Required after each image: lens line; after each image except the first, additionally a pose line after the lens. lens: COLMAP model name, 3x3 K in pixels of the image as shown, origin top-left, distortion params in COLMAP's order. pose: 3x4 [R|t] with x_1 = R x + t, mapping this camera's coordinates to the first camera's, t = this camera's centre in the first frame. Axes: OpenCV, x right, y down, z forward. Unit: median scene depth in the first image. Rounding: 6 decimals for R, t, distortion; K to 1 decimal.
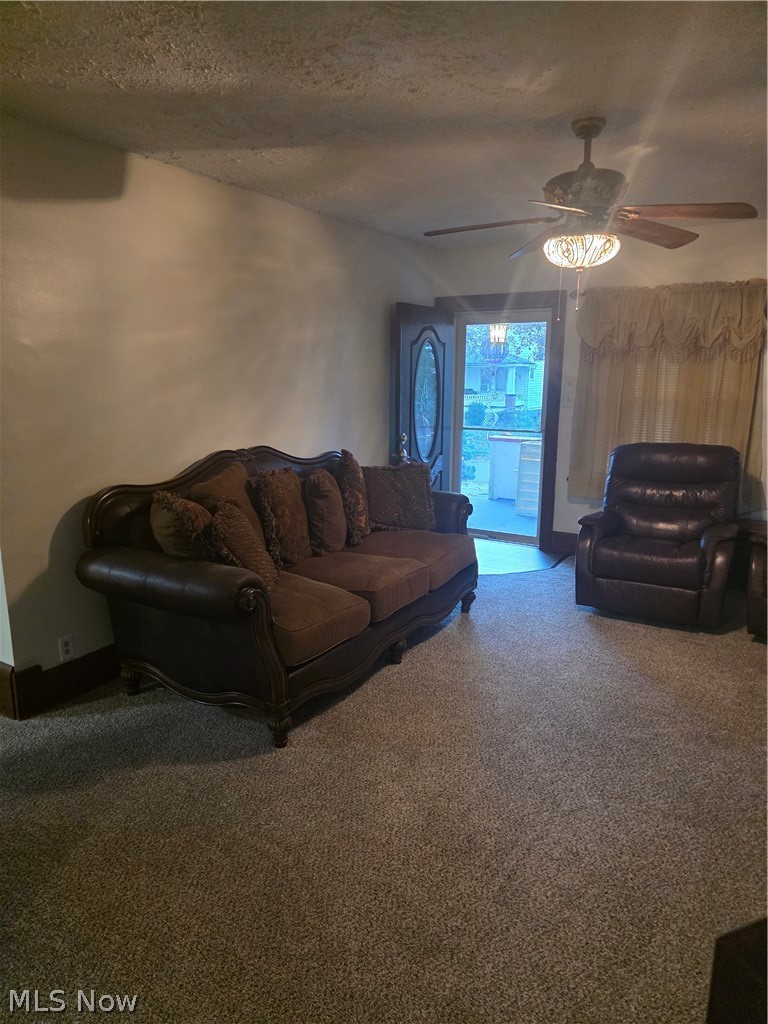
lens RADIAL K [[703.7, 0, 384.0], [0, 703.7, 512.0], [0, 0, 1]] dist [0.058016, -0.054687]
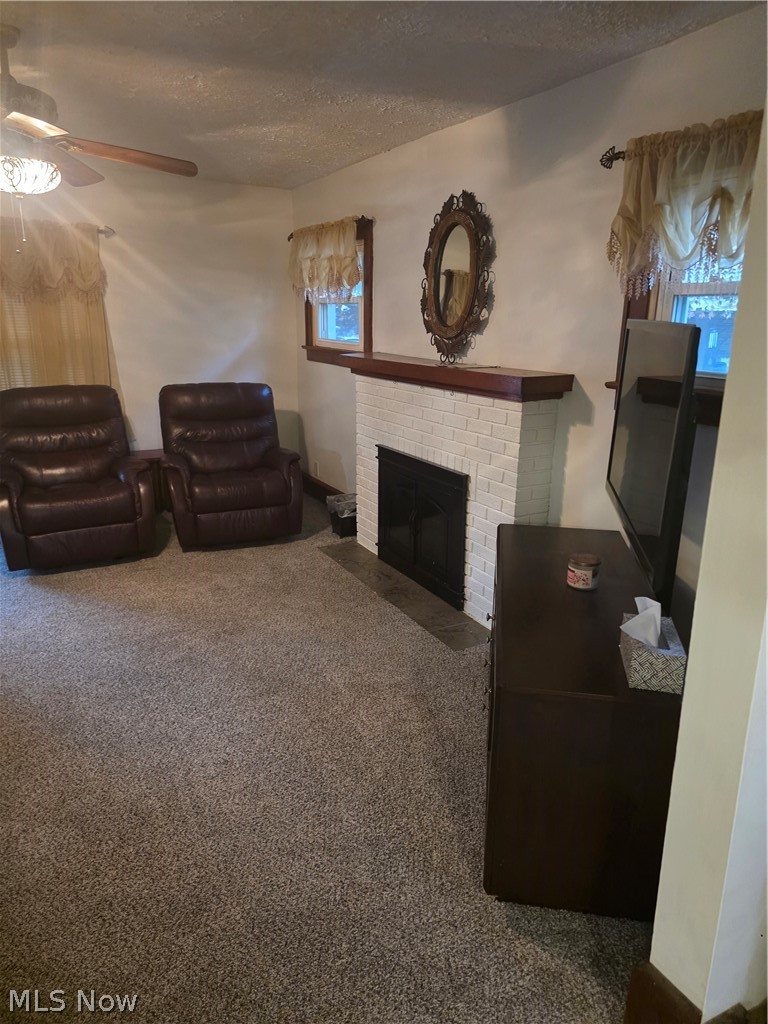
lens RADIAL K [[703.7, 0, 384.0], [0, 703.7, 512.0], [0, 0, 1]] dist [0.058016, -0.054687]
pose [[0.494239, -0.230570, 0.838192, -0.264429], [0.161170, 0.971773, 0.172282, -0.026856], [-0.854255, 0.049942, 0.517449, 0.123486]]
